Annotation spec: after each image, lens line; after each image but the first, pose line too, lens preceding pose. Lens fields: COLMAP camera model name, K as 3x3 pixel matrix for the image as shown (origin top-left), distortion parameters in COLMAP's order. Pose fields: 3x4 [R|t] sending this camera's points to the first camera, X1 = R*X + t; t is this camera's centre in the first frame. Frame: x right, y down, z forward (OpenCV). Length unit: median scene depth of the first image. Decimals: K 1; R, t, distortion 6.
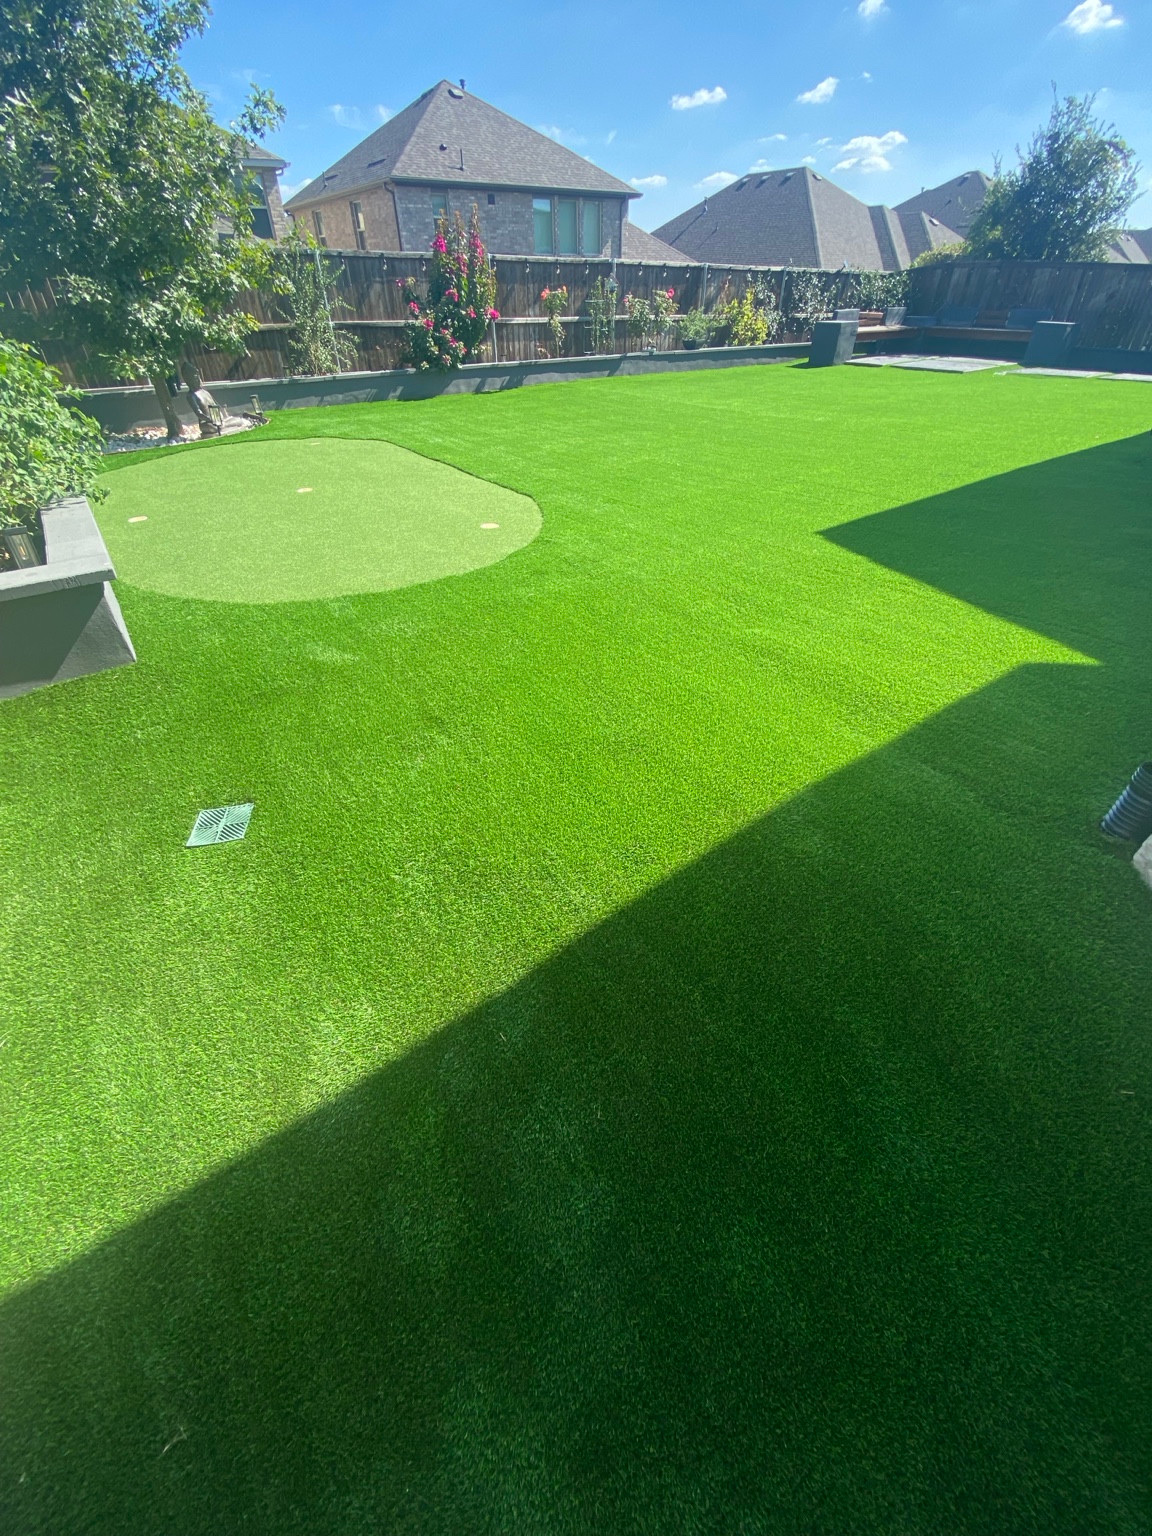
lens RADIAL K [[626.1, 0, 576.0], [0, 626.1, 768.0], [0, 0, 1]] dist [0.002027, -0.014220]
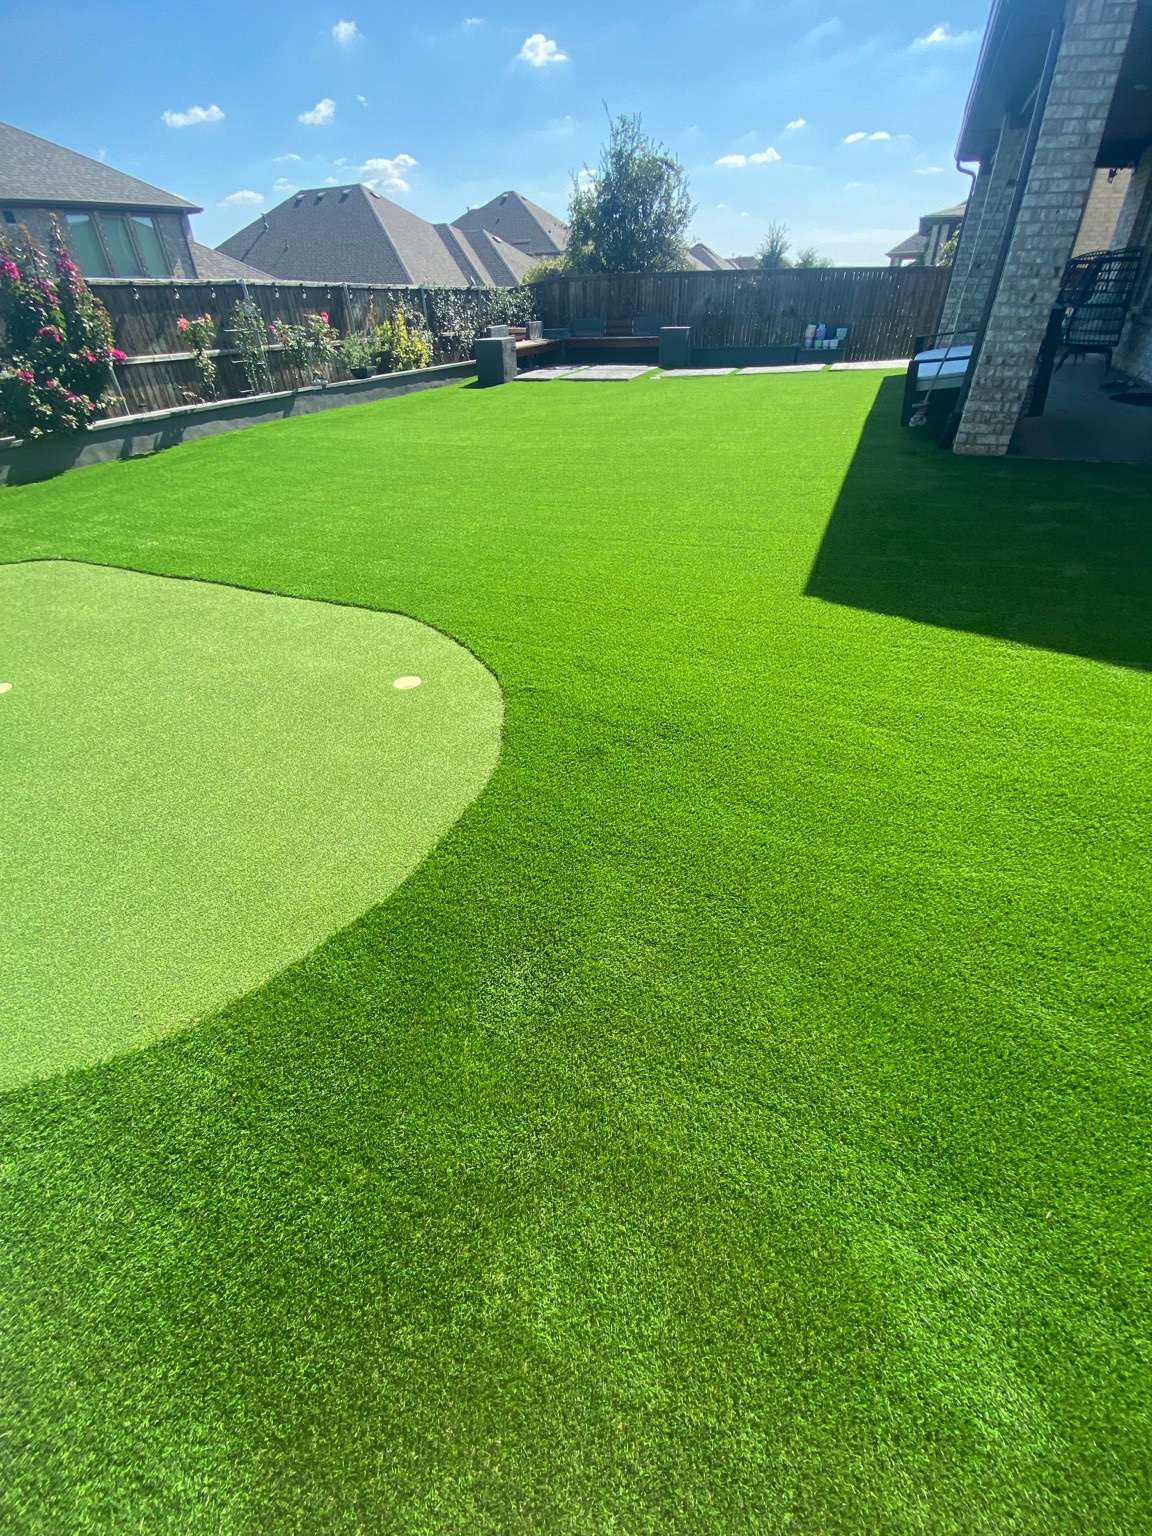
lens RADIAL K [[626.1, 0, 576.0], [0, 626.1, 768.0], [0, 0, 1]] dist [0.002027, -0.014220]
pose [[0.855108, -0.319965, 0.407936, -0.089210], [0.327269, 0.943391, 0.053934, -0.089081], [-0.402100, 0.087385, 0.911416, 0.109336]]
